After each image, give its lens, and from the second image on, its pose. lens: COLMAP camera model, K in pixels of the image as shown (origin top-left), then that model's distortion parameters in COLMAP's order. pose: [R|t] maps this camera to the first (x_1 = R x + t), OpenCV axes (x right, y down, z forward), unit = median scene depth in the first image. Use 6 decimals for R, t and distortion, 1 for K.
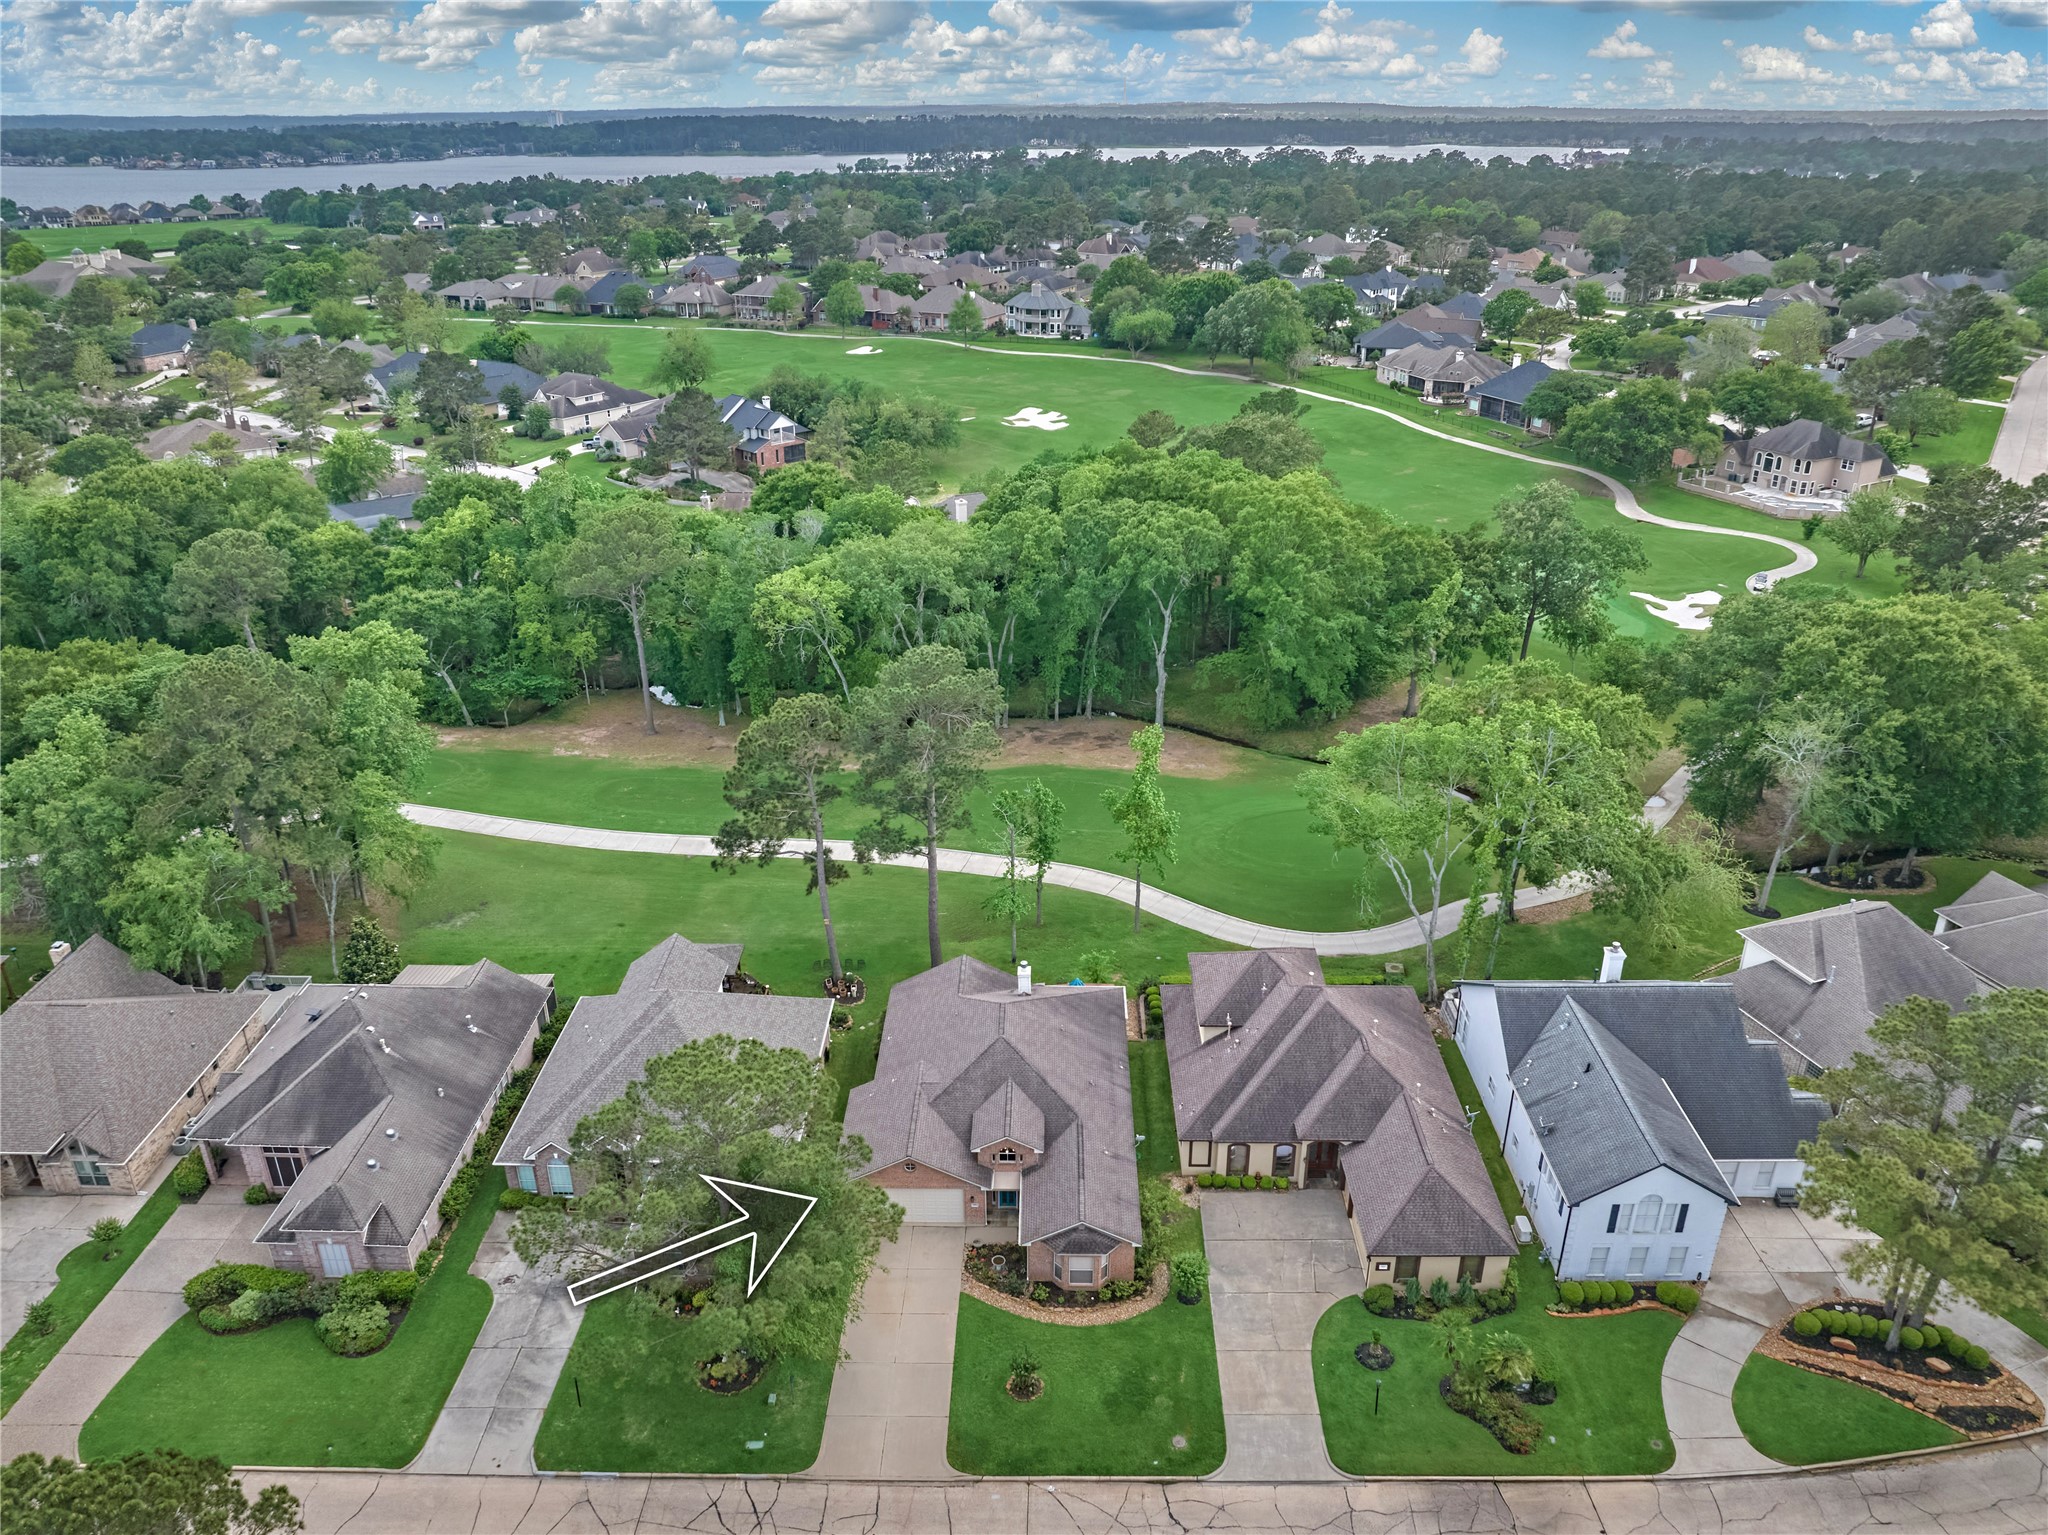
lens RADIAL K [[1451.8, 0, 1024.0], [0, 1451.8, 767.5], [0, 0, 1]] dist [-0.020176, -0.059768]
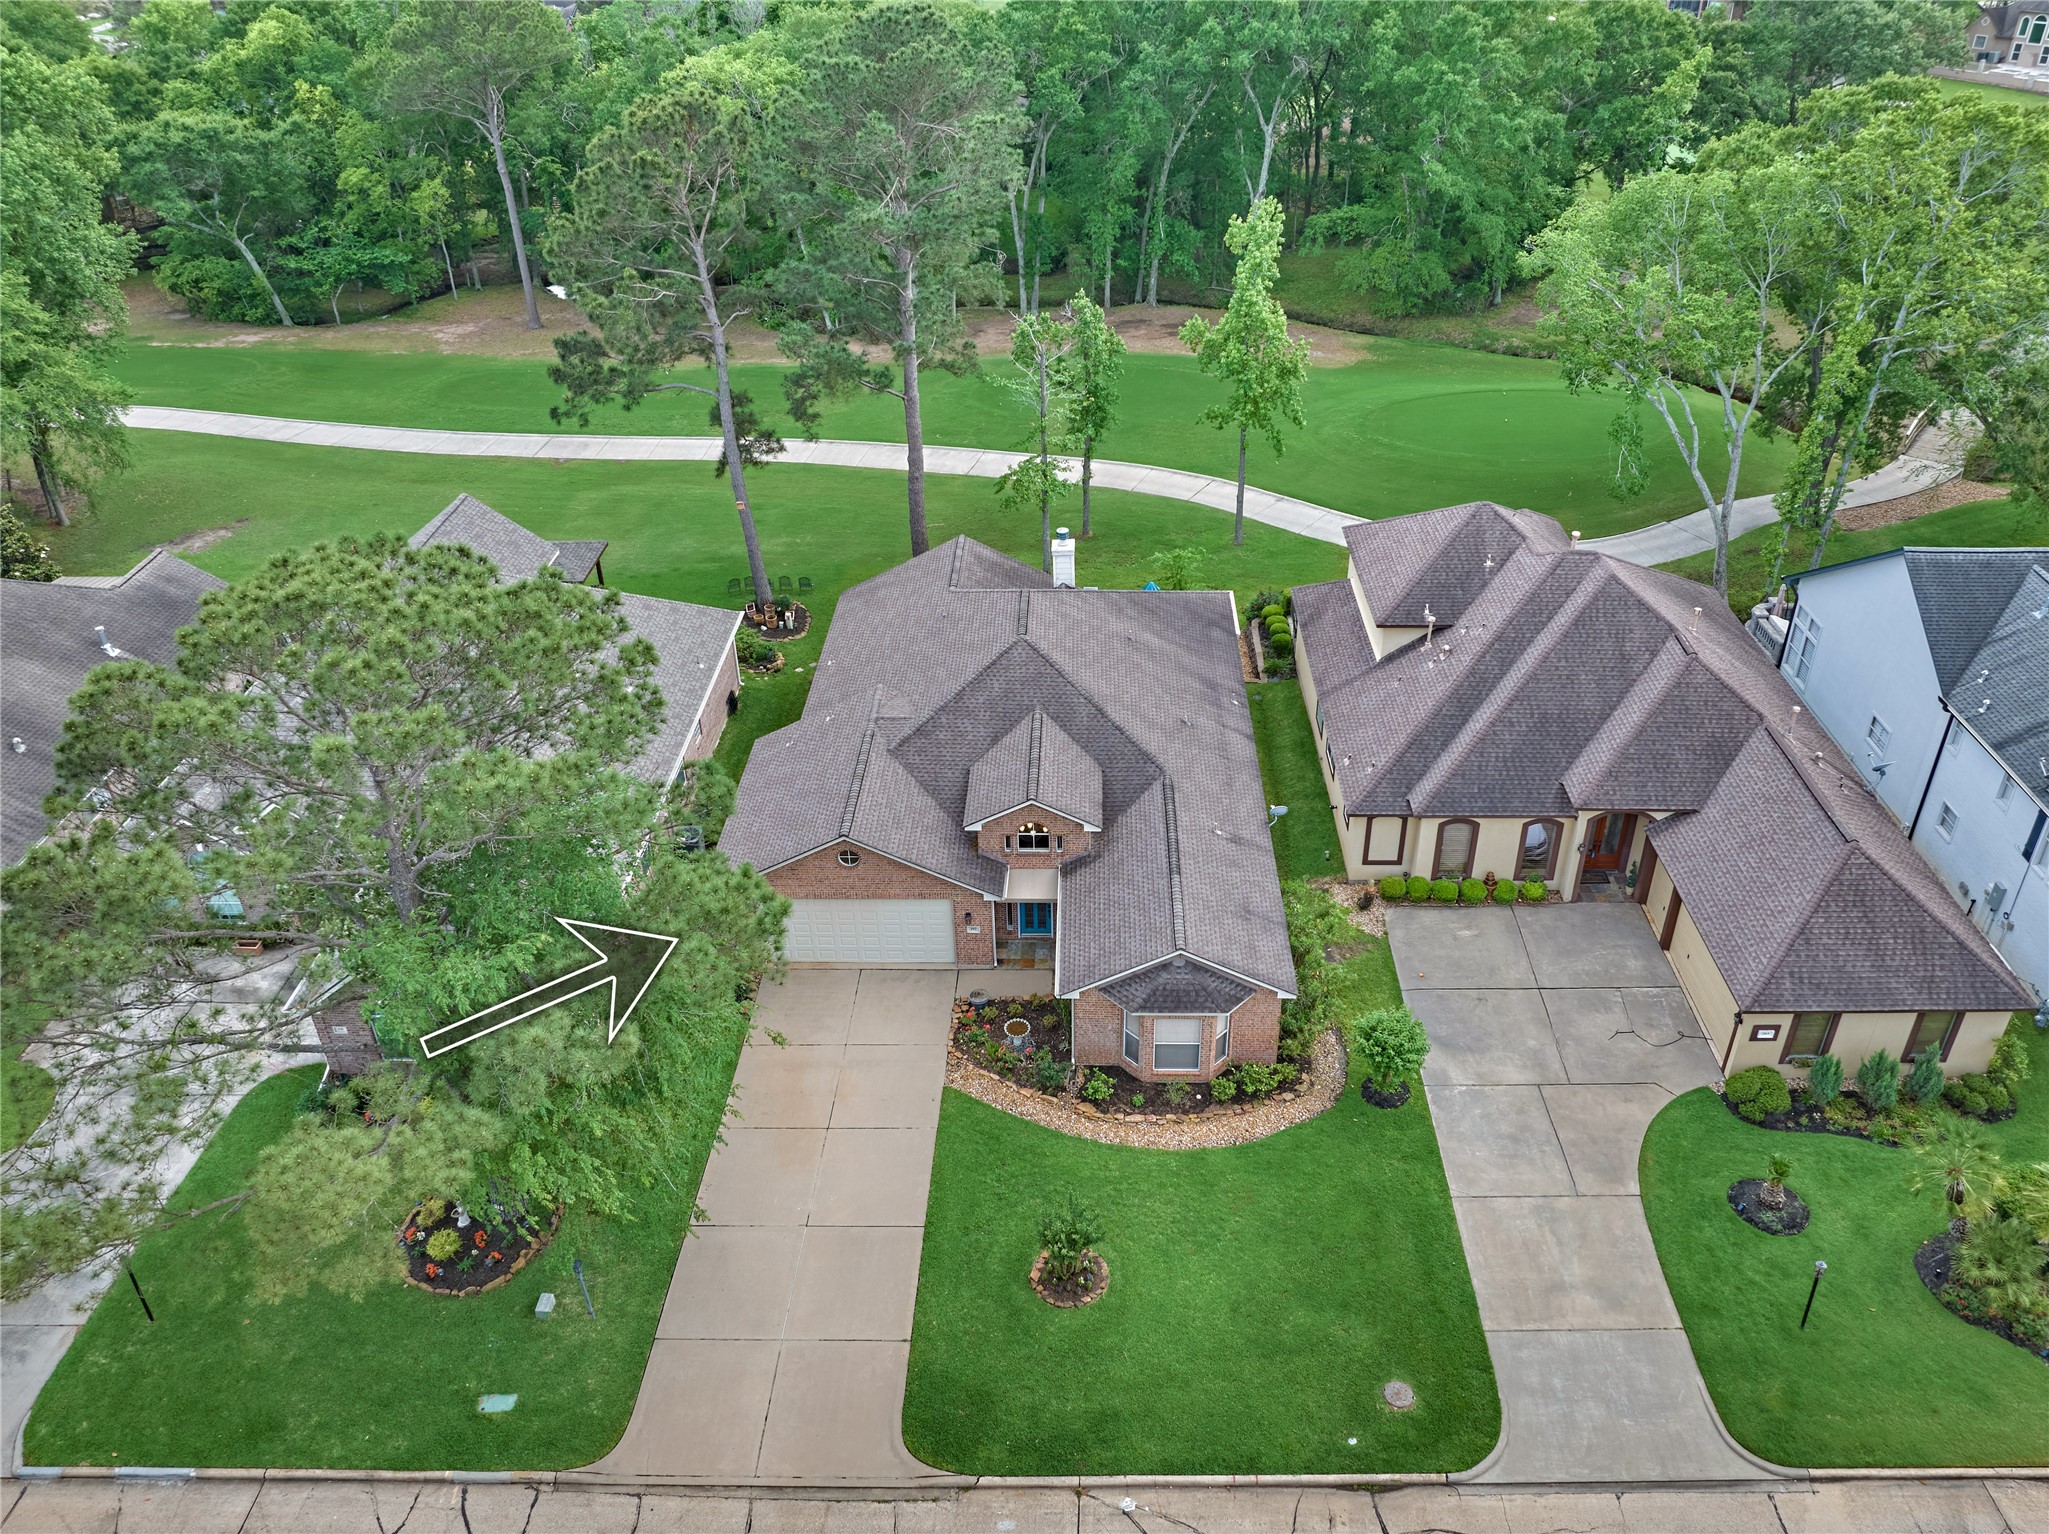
lens RADIAL K [[1509.5, 0, 1071.3], [0, 1509.5, 763.7], [0, 0, 1]] dist [-0.039943, -0.000301]
pose [[0.999972, -0.005161, 0.005390, -0.000437], [0.004373, 0.990539, 0.137161, 0.164083], [-0.006047, -0.137133, 0.990534, 0.453061]]
